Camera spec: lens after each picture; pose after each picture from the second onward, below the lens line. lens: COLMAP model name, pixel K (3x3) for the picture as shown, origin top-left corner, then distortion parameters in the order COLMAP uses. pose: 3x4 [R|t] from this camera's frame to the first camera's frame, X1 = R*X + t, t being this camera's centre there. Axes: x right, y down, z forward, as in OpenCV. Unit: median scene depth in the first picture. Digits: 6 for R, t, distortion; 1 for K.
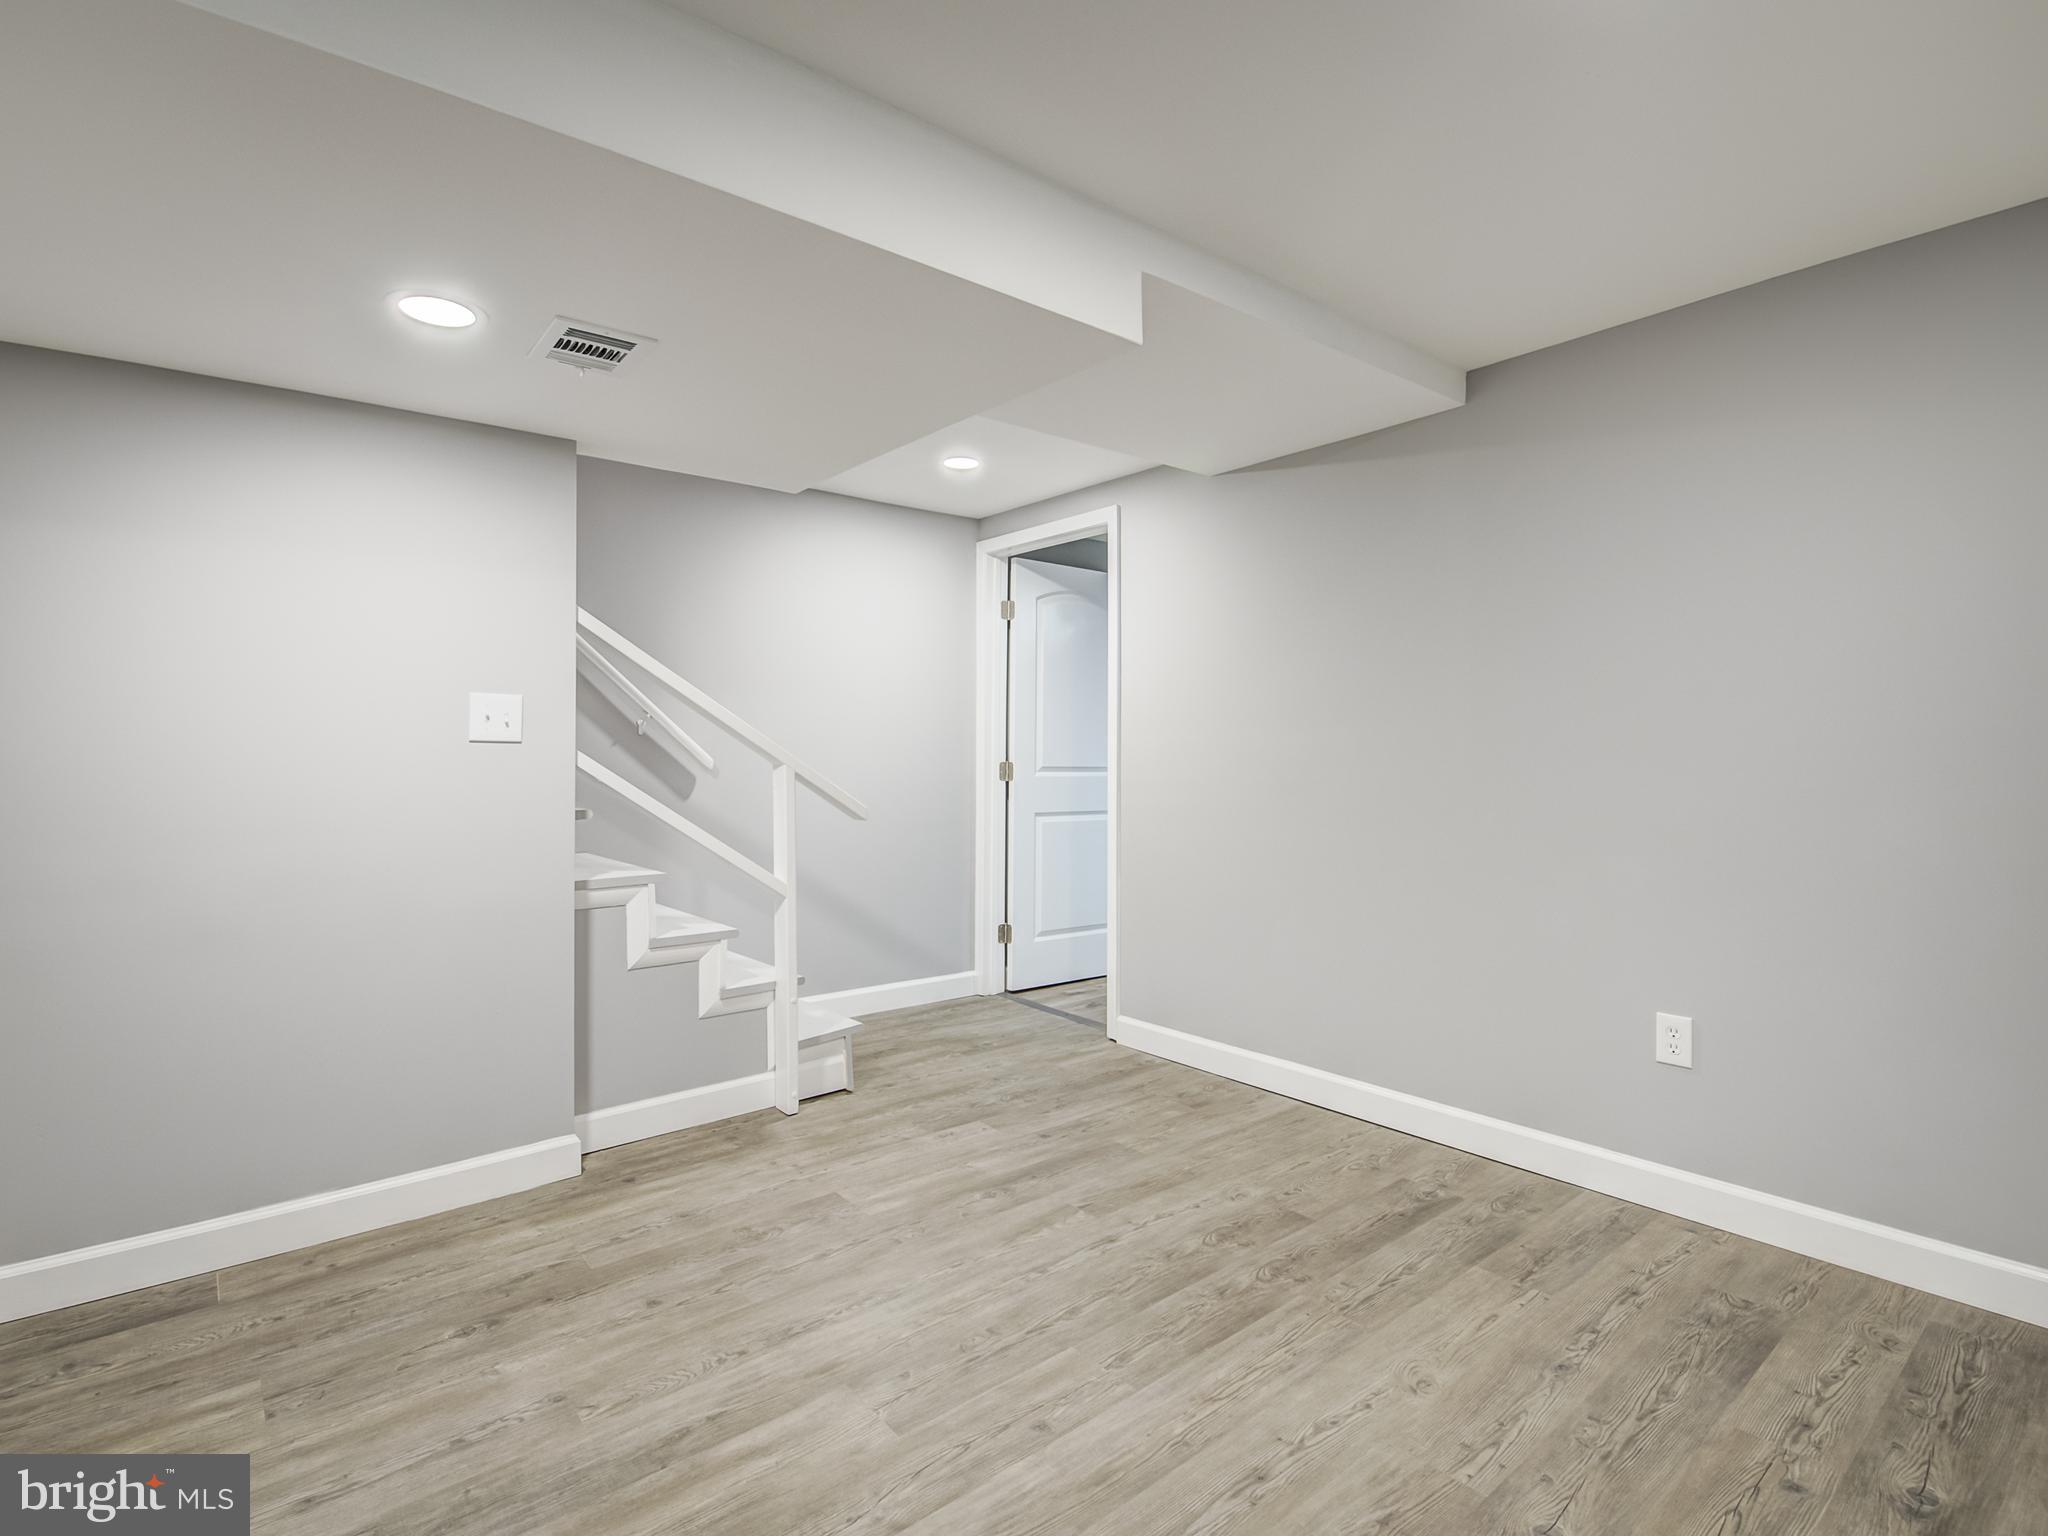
lens RADIAL K [[1014.3, 0, 1015.4], [0, 1014.3, 747.8], [0, 0, 1]] dist [0.000787, -0.011484]
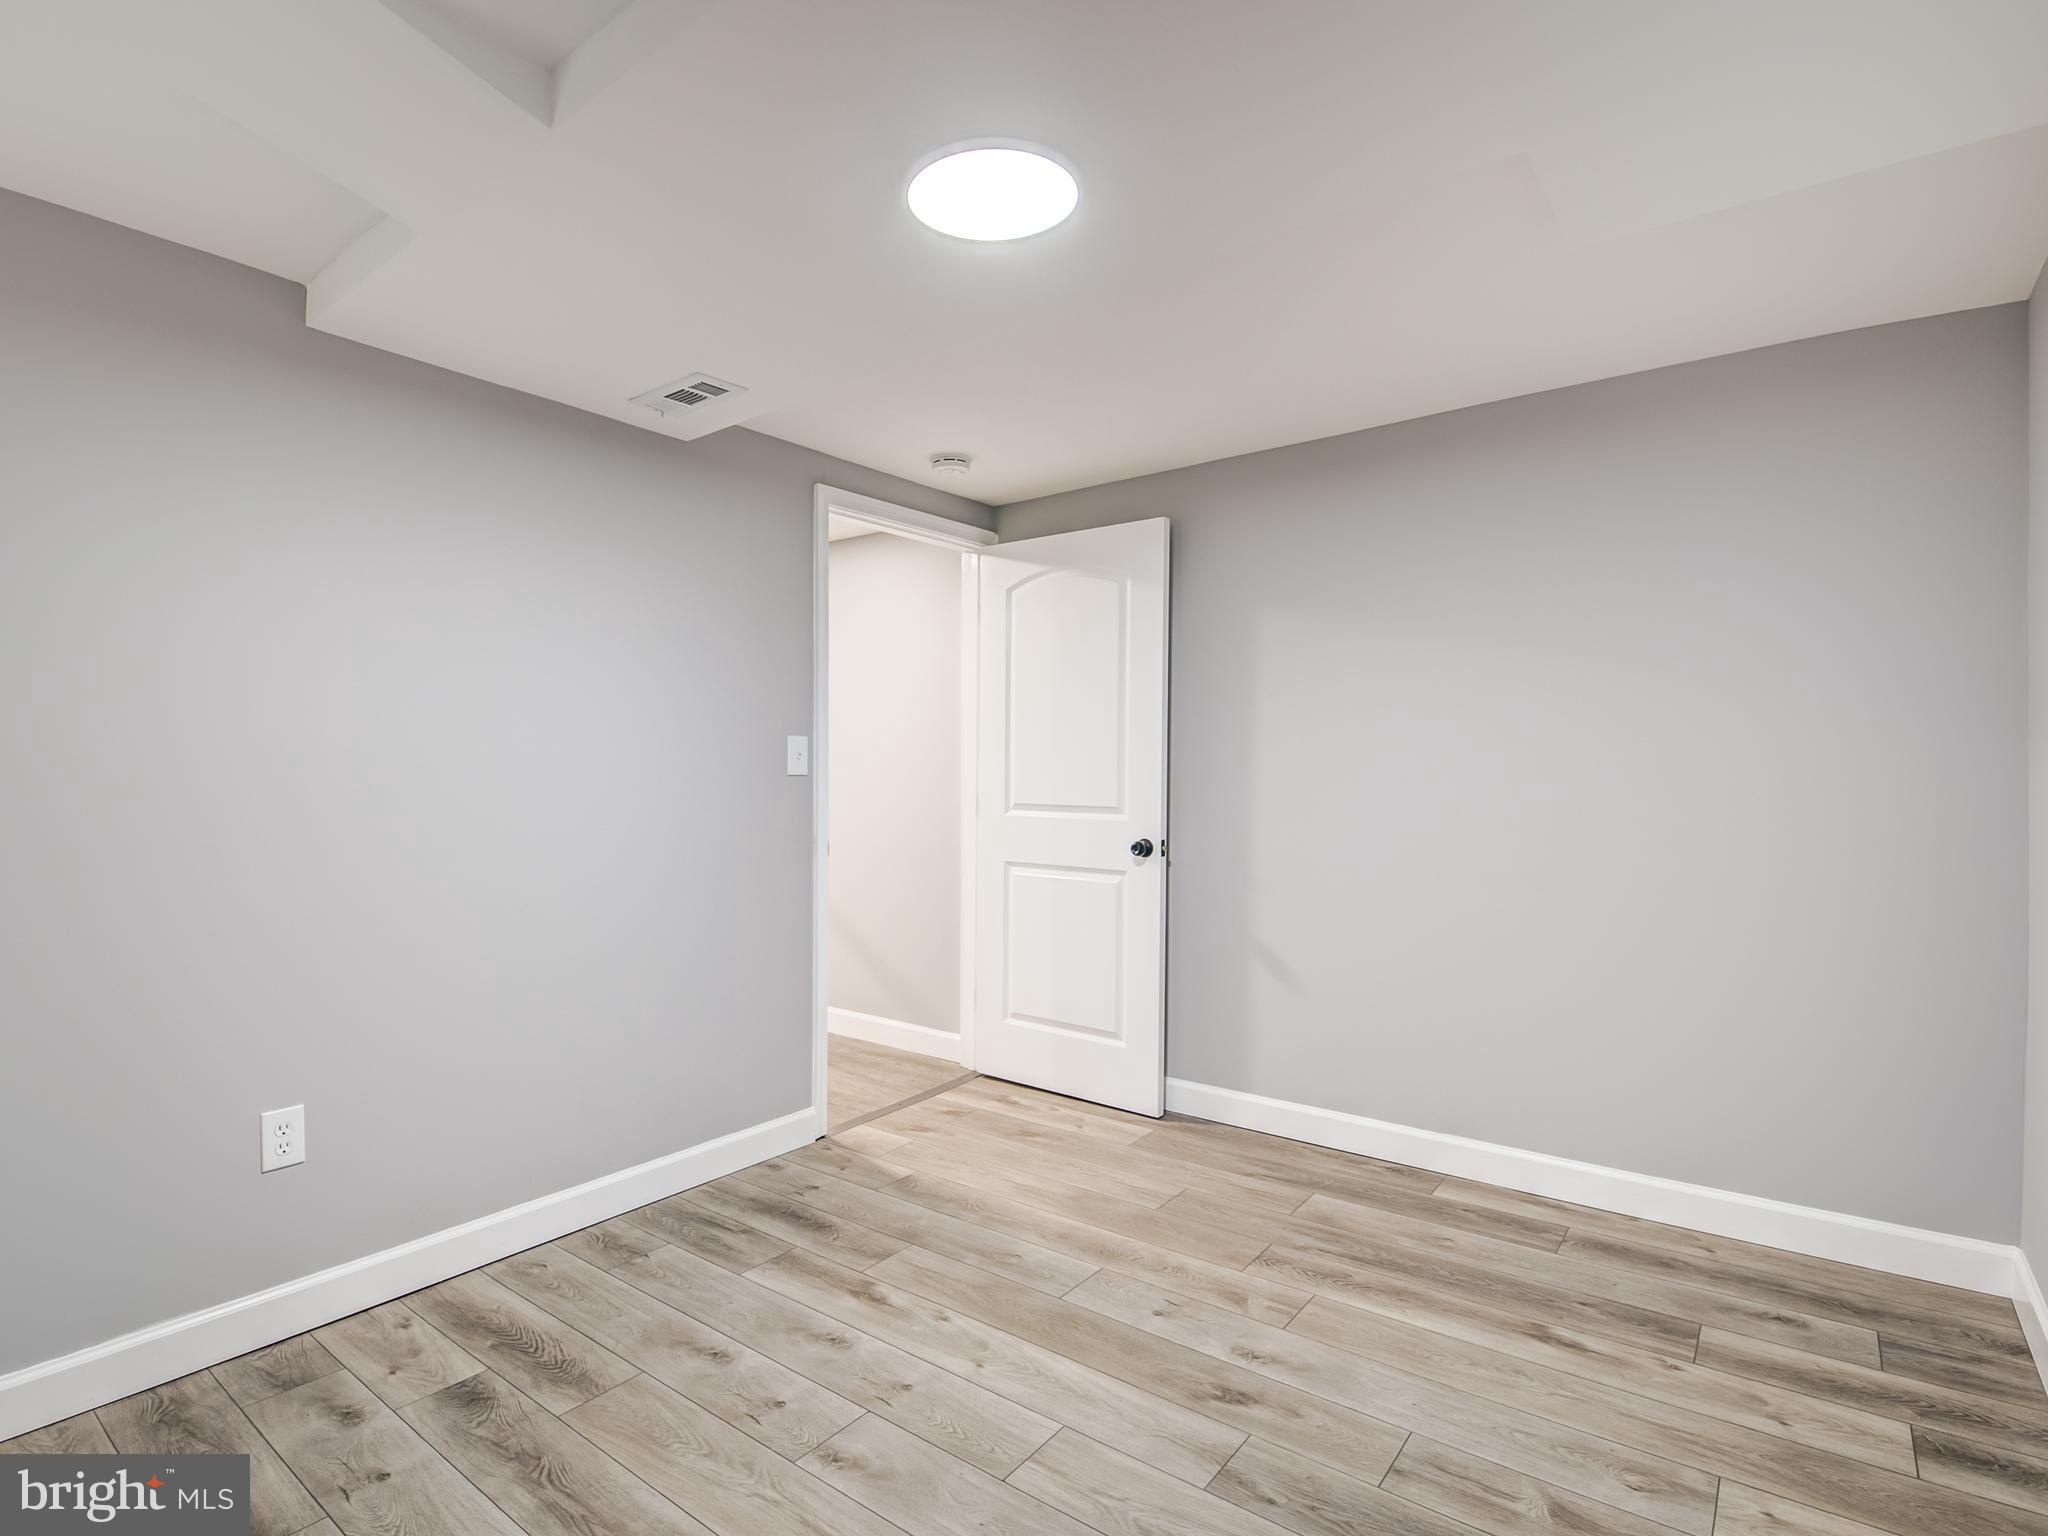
lens RADIAL K [[1013.1, 0, 1024.0], [0, 1013.1, 768.0], [0, 0, 1]] dist [-0.003960, -0.009576]
pose [[0.247082, 0.000207, -0.968995, 1.469969], [0.004069, 0.999991, 0.001252, -0.017243], [0.968986, -0.004252, 0.247079, 1.519801]]
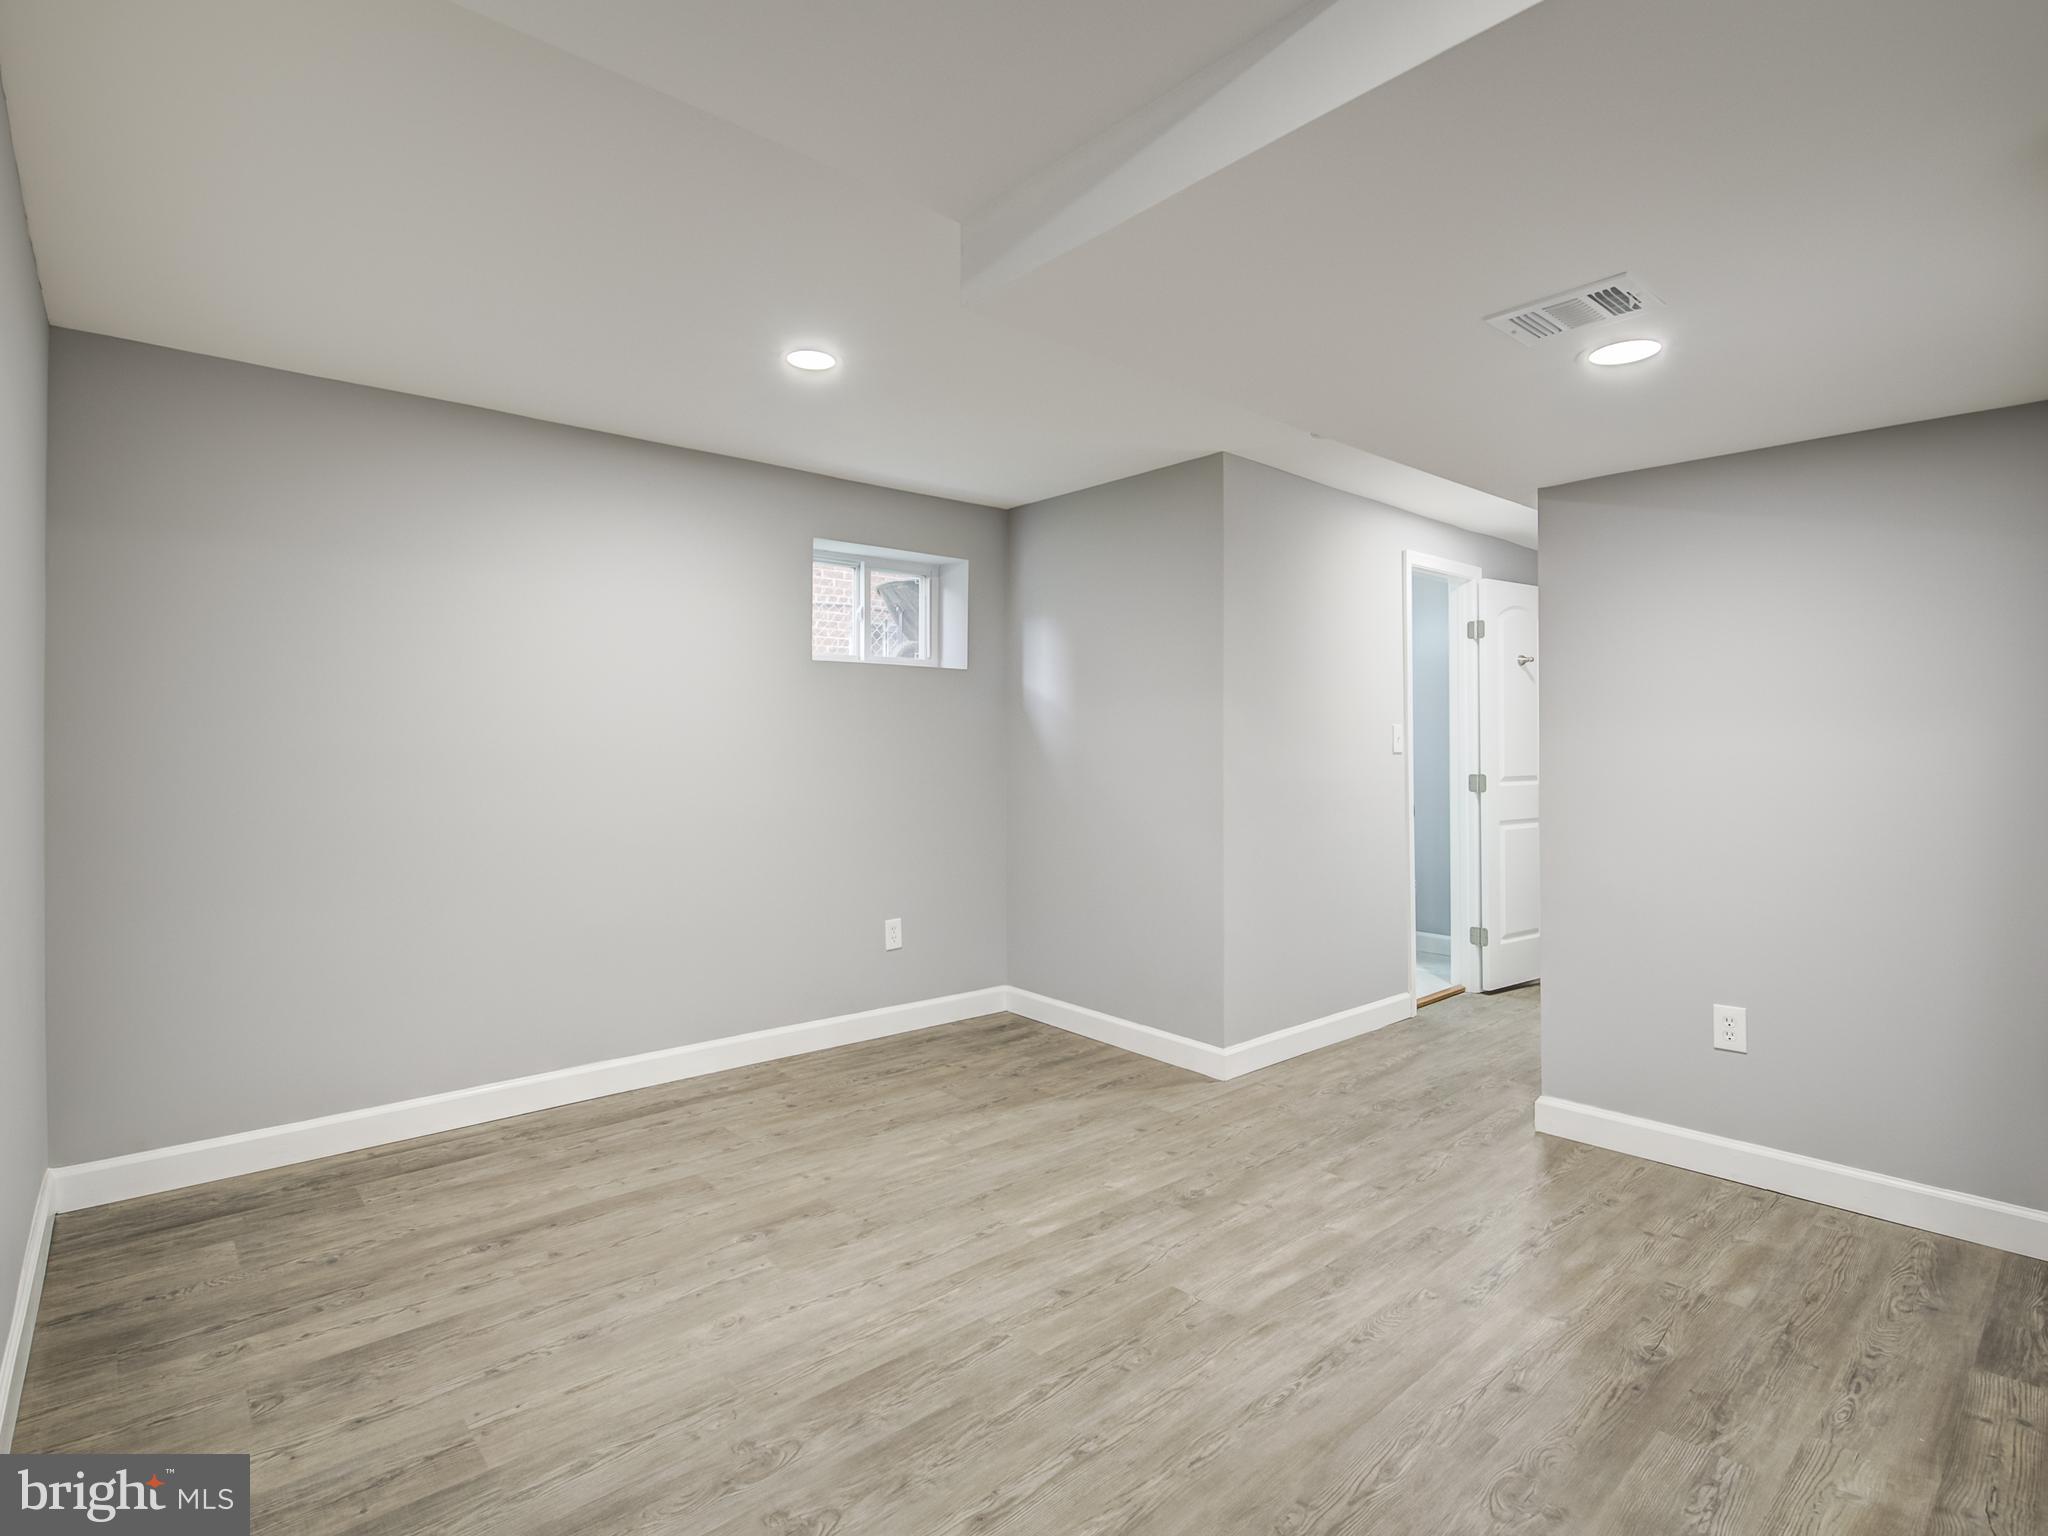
lens RADIAL K [[1001.6, 0, 1020.6], [0, 1001.6, 757.9], [0, 0, 1]] dist [0.000076, -0.010935]
pose [[-0.999124, 0.002074, -0.041789, 0.087522], [0.001907, 0.999990, 0.004014, -0.003321], [0.041797, 0.003931, -0.999118, 1.515968]]
